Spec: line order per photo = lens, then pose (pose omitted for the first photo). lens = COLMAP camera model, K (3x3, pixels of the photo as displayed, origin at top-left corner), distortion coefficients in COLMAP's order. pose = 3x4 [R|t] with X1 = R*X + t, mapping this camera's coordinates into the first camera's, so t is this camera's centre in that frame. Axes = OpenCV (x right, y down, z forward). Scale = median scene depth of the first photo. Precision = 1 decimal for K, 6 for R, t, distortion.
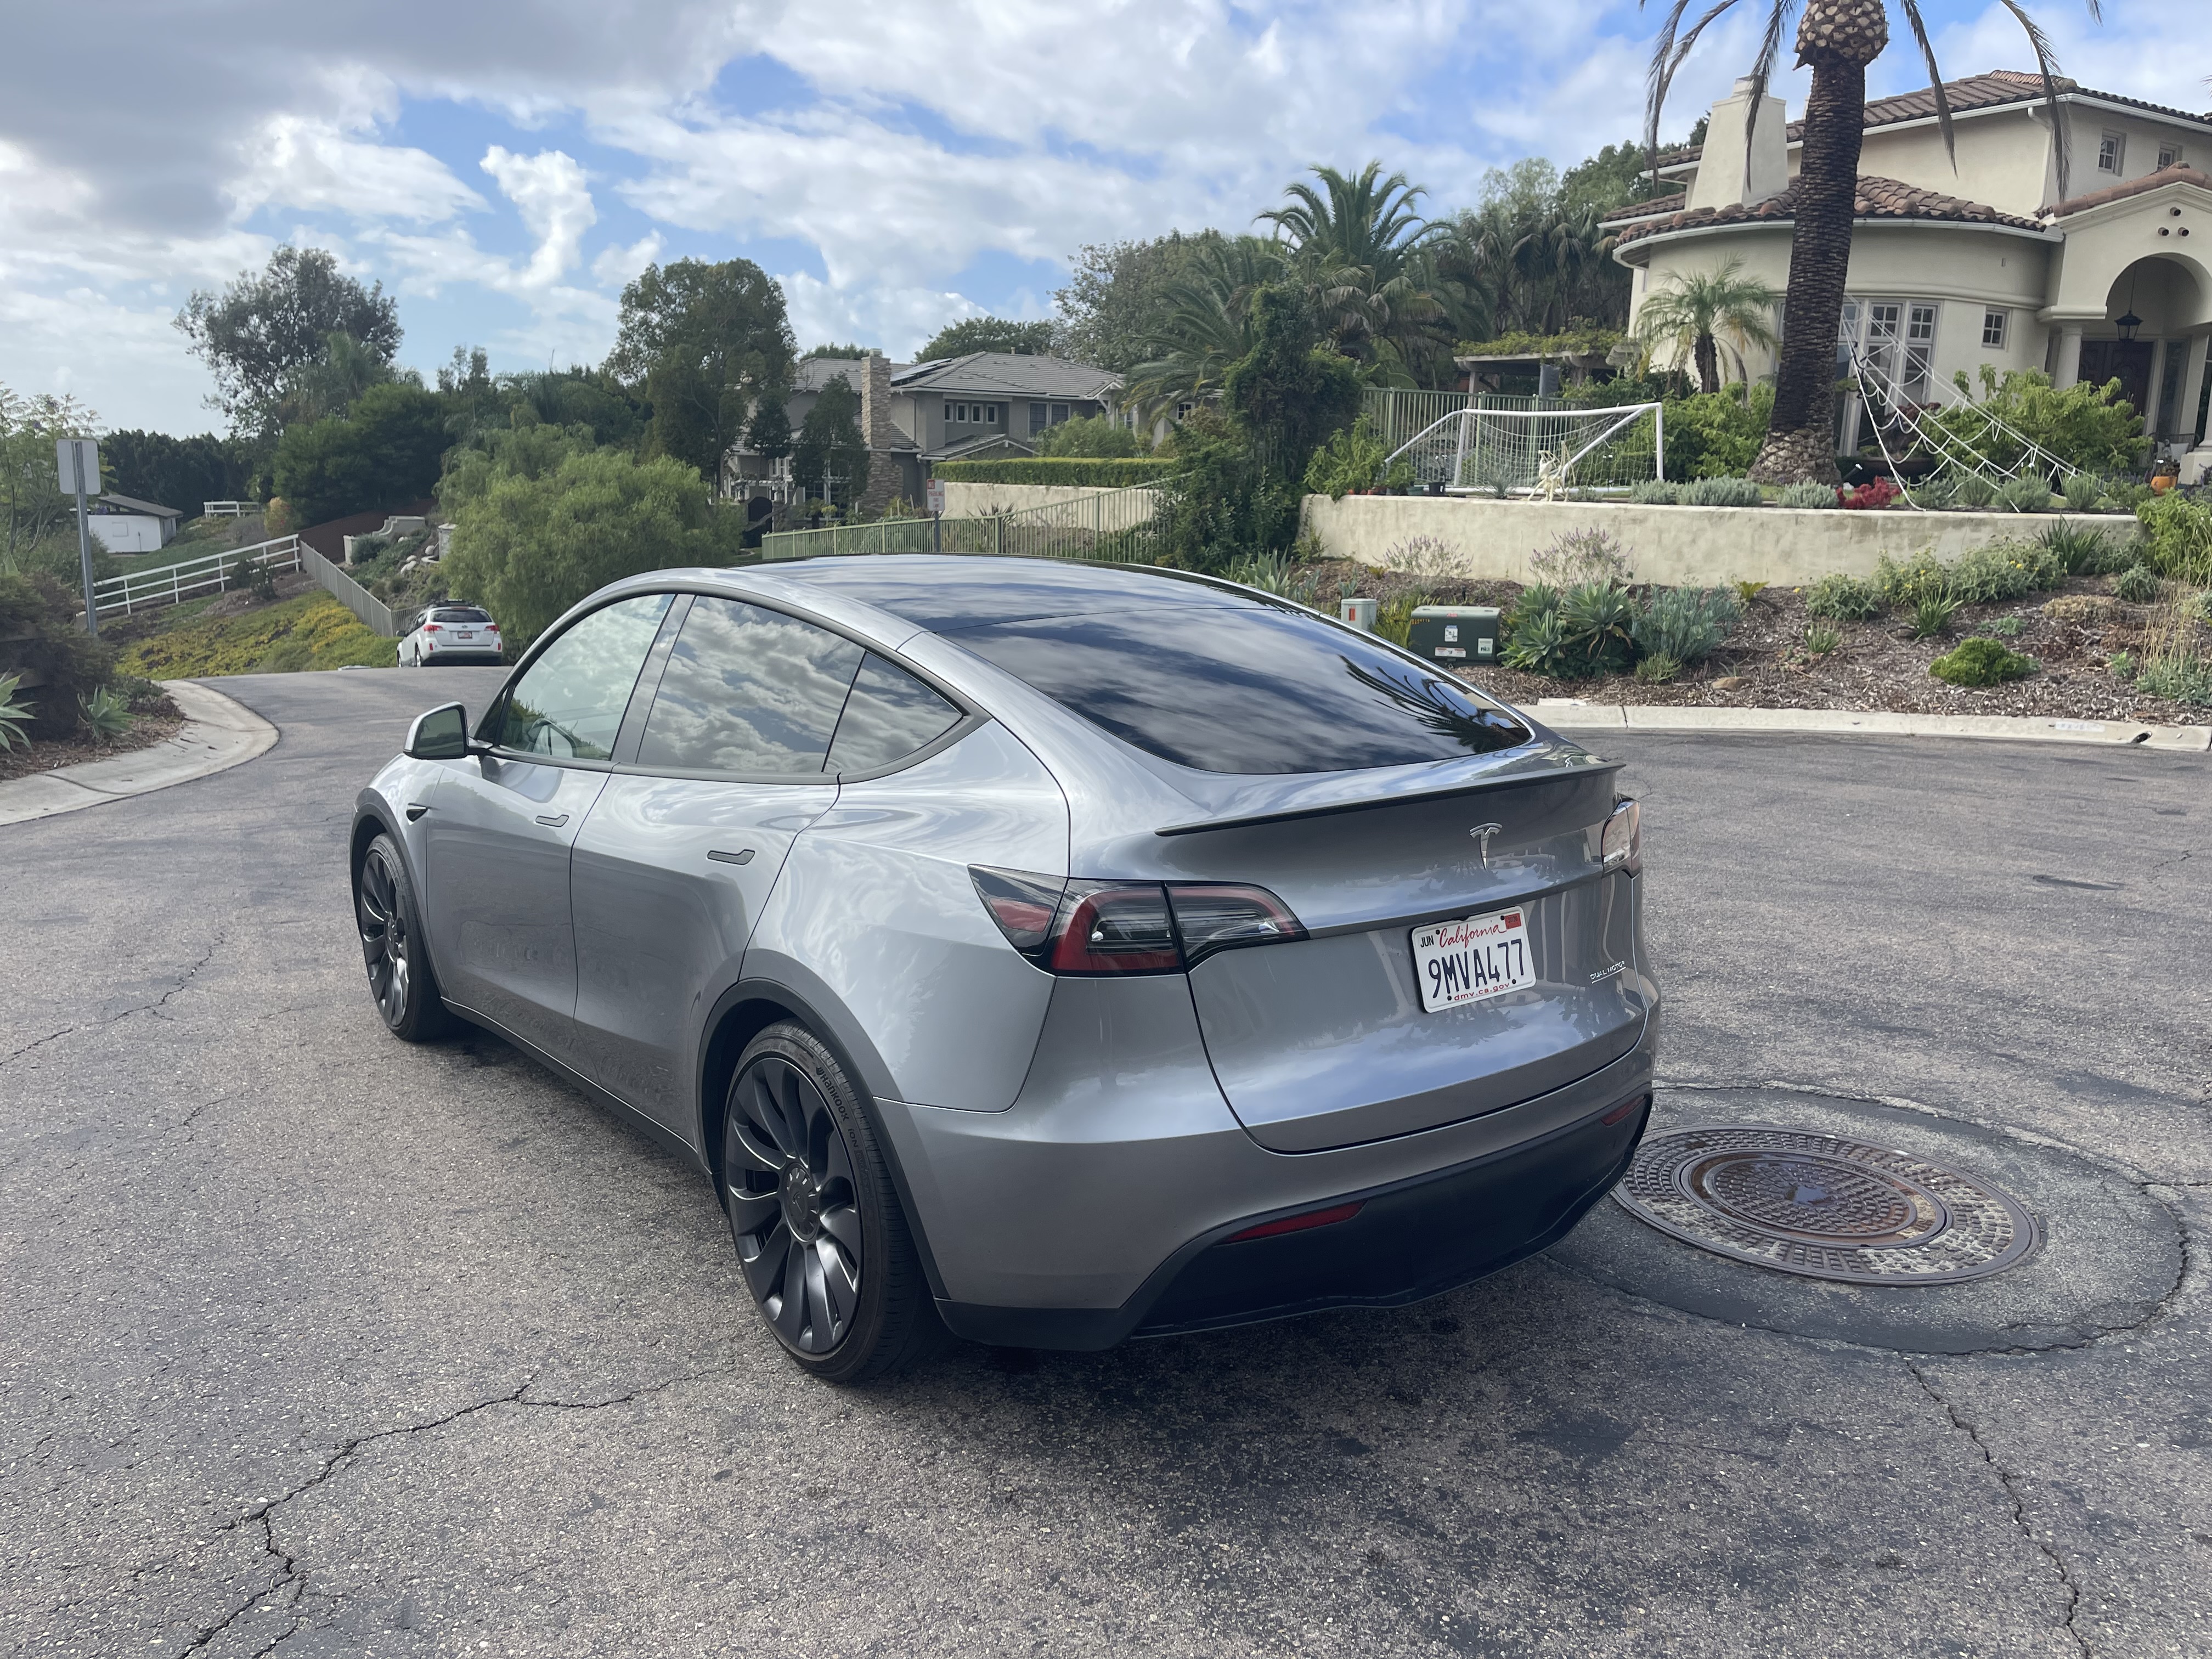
lens RADIAL K [[1674.2, 0, 1120.2], [0, 1674.2, 810.8], [0, 0, 1]] dist [0.075235, -0.102641]
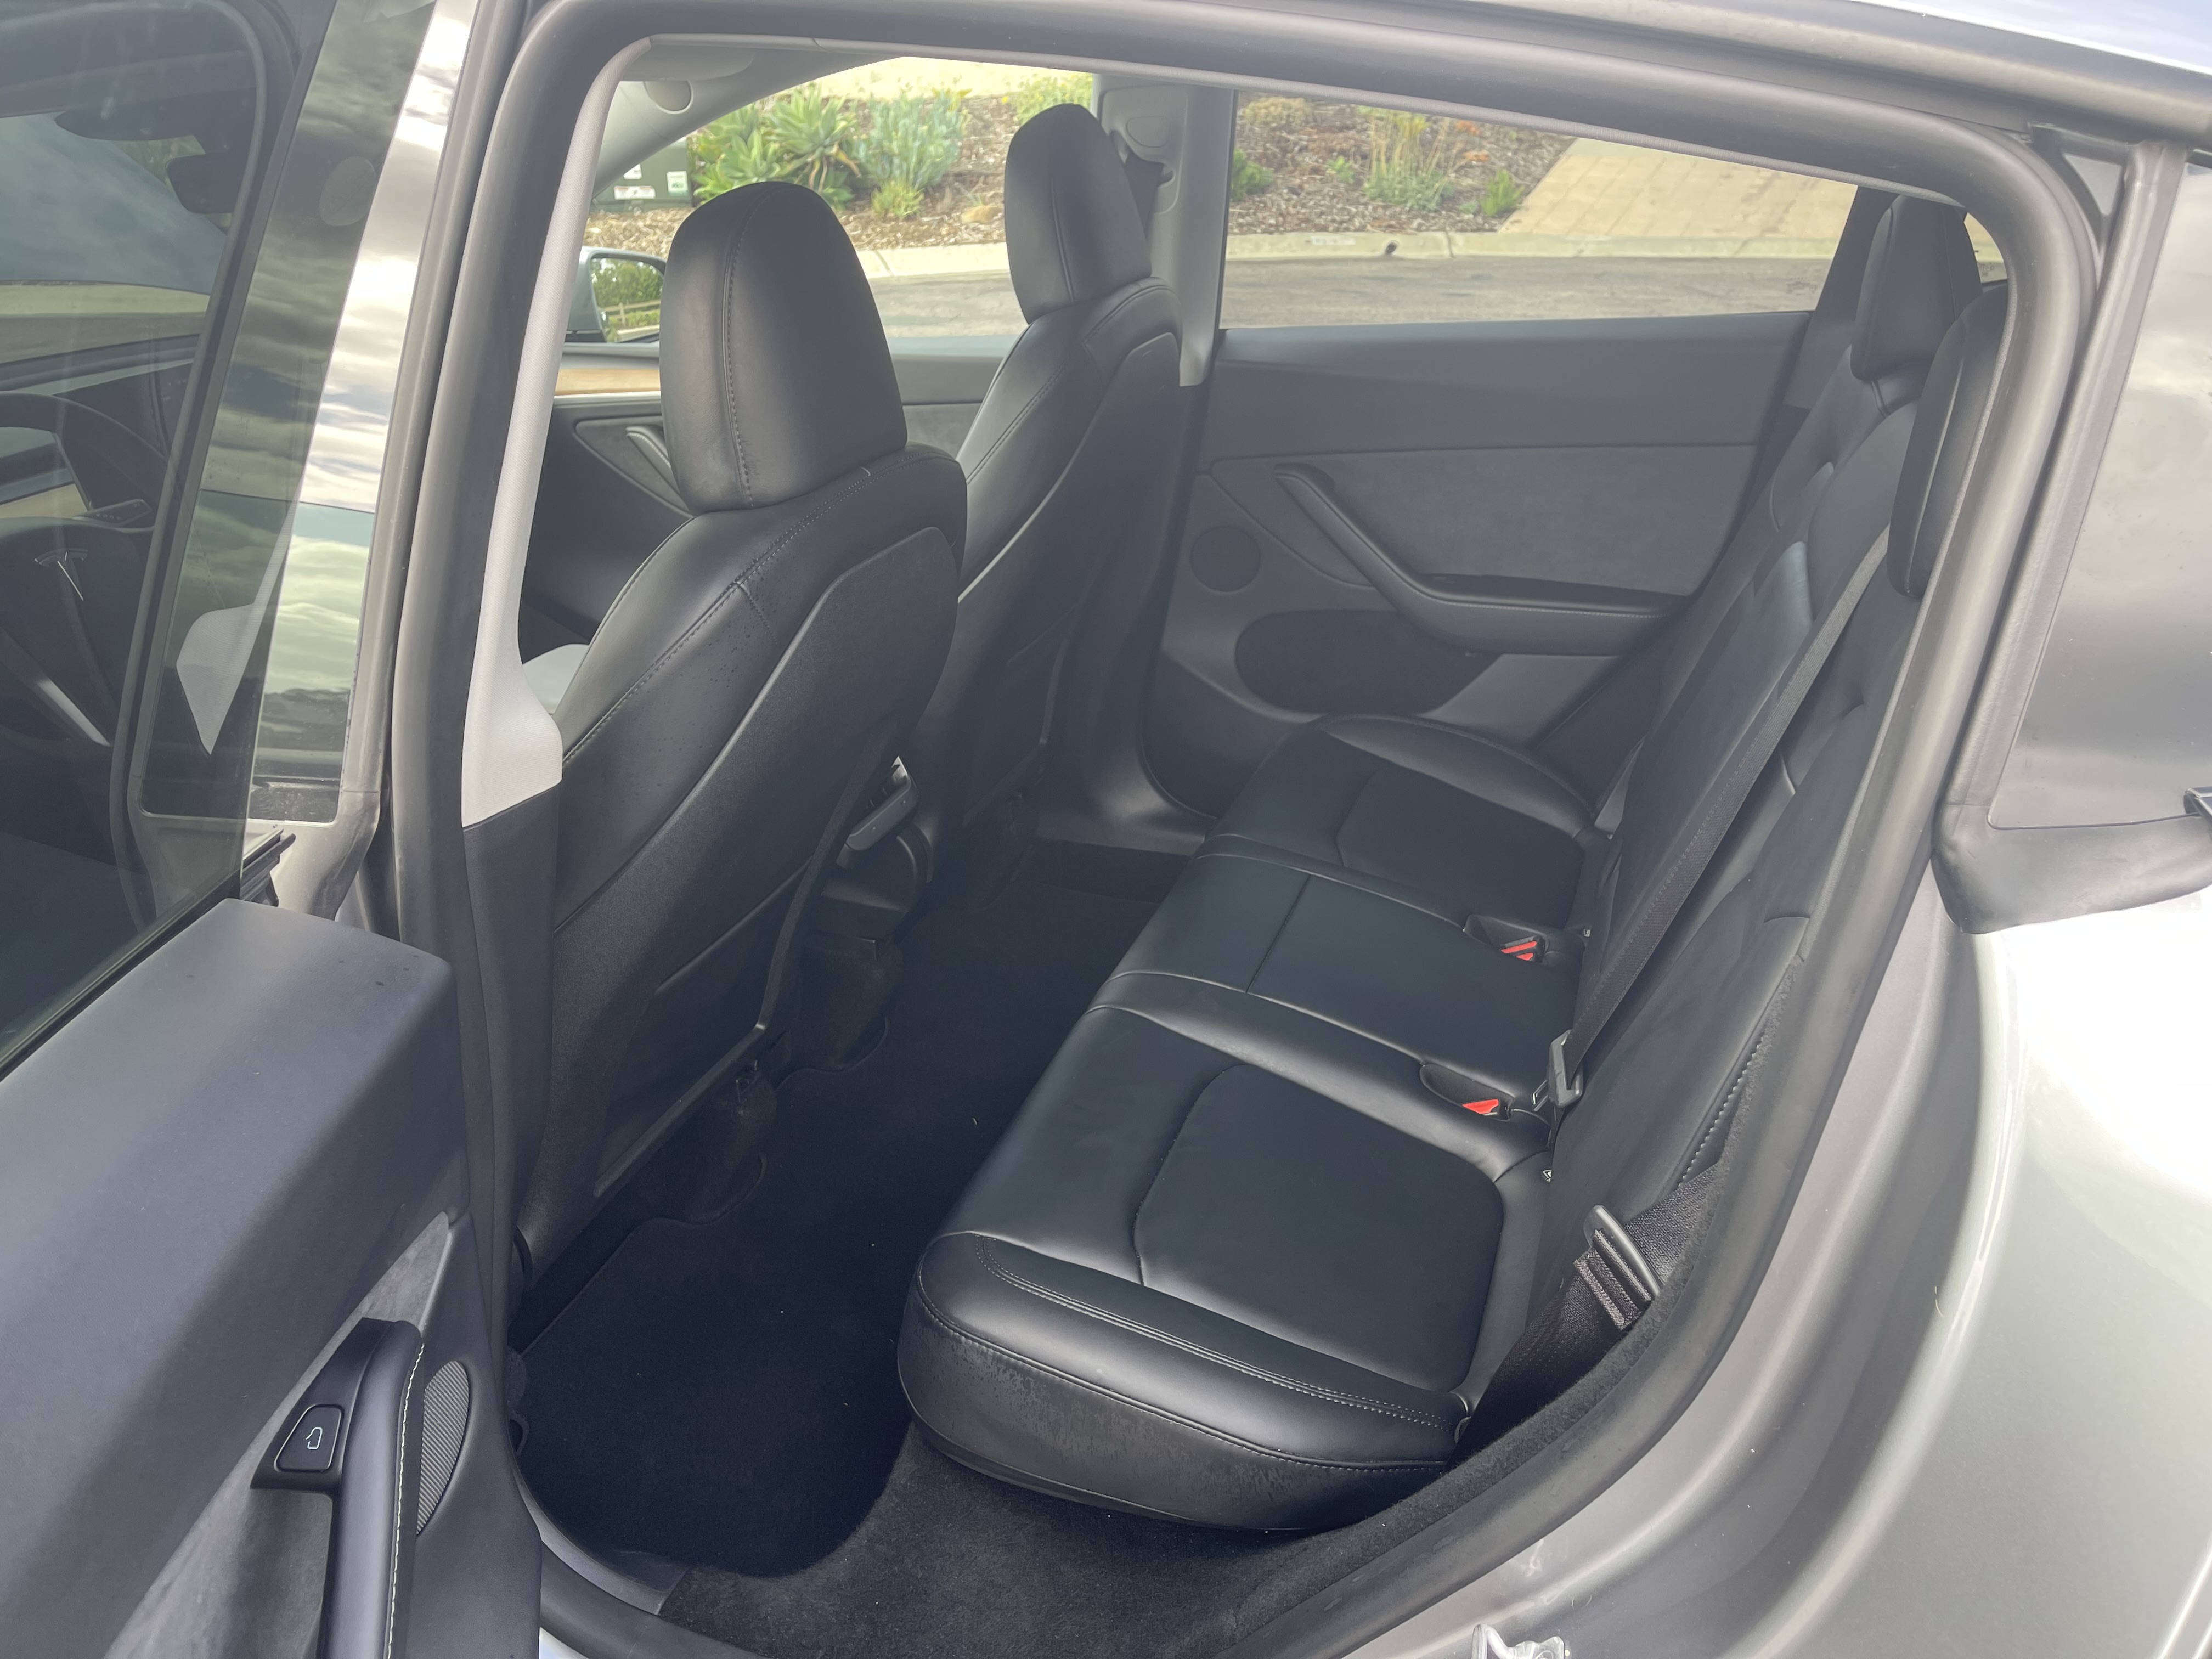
lens RADIAL K [[1674.2, 0, 1116.6], [0, 1674.2, 816.0], [0, 0, 1]] dist [0.075235, -0.102641]
pose [[0.839468, -0.231969, 0.491411, -0.066891], [0.098676, 0.954347, 0.281931, -0.015190], [-0.534375, -0.188182, 0.824033, 0.157173]]
